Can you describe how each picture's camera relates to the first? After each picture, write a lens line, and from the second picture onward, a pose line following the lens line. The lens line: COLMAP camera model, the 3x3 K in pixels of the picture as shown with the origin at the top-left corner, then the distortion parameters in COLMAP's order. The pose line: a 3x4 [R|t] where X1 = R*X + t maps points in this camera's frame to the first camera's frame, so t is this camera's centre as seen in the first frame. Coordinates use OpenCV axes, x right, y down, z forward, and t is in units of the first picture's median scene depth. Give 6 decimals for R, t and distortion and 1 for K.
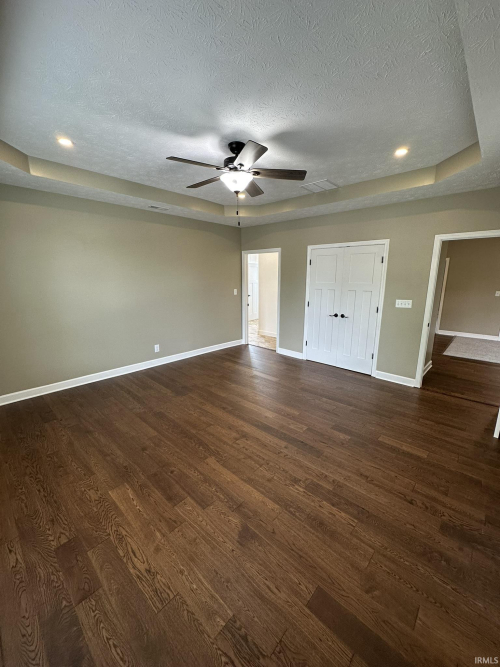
lens RADIAL K [[265.2, 0, 251.4], [0, 265.2, 333.6], [0, 0, 1]] dist [-0.006925, 0.000567]
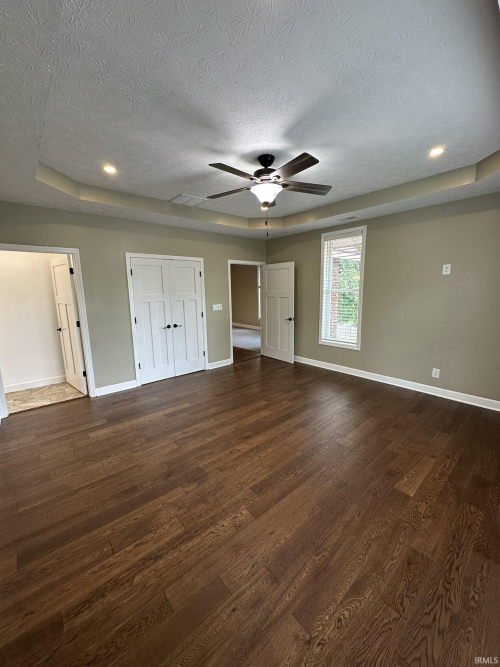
lens RADIAL K [[265.2, 0, 251.2], [0, 265.2, 332.7], [0, 0, 1]] dist [-0.006925, 0.000567]
pose [[0.106595, -0.170206, 0.979626, -0.749780], [0.227125, 0.963359, 0.142666, -0.140883], [-0.968014, 0.207290, 0.141347, 0.669315]]
